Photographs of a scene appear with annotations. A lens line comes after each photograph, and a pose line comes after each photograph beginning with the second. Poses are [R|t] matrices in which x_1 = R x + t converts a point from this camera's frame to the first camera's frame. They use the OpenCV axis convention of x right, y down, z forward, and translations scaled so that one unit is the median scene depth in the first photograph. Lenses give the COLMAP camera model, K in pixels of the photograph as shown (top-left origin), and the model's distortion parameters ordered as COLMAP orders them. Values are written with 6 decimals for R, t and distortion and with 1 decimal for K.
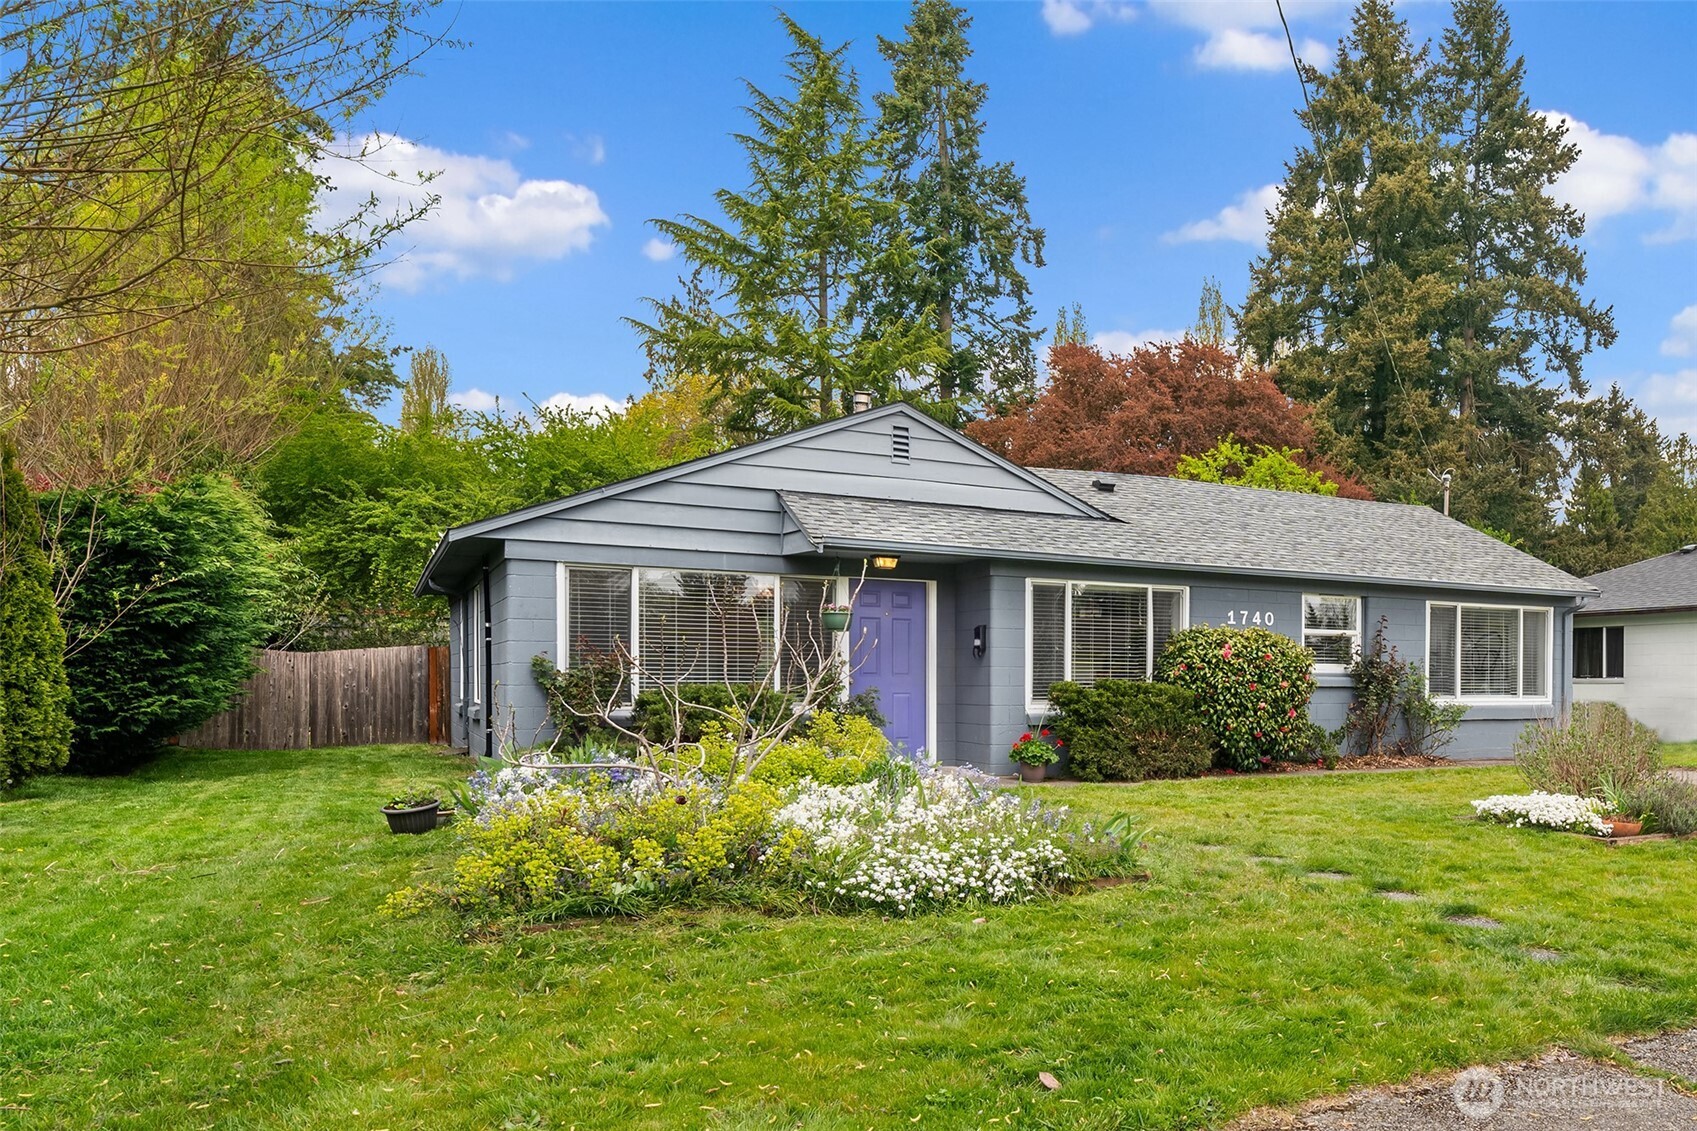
lens RADIAL K [[1277.8, 0, 854.5], [0, 1277.8, 567.2], [0, 0, 1]] dist [-0.002349, 0.006368]
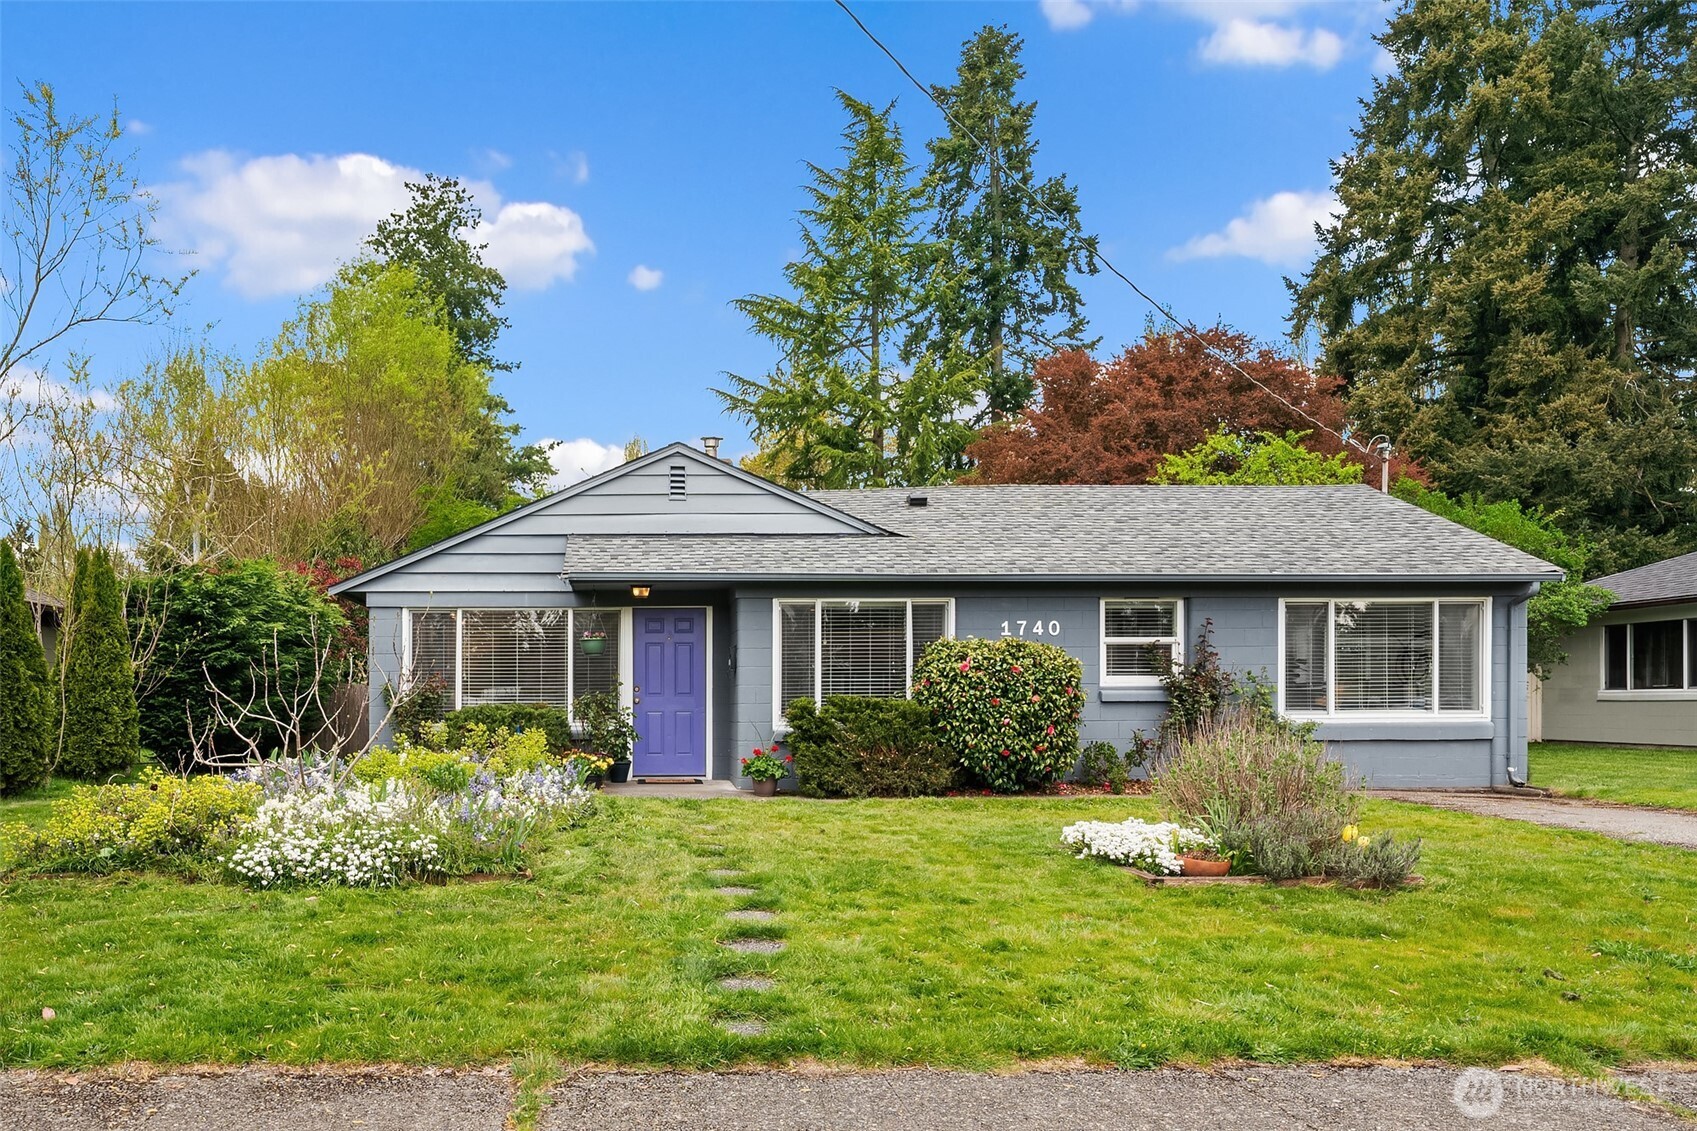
lens RADIAL K [[1200.4, 0, 866.4], [0, 1200.4, 597.5], [0, 0, 1]] dist [0.004640, -0.003747]
pose [[0.857952, -0.057672, -0.510483, 0.498871], [0.050873, 0.998332, -0.027287, 0.027198], [0.511205, -0.002559, 0.859455, 0.146682]]
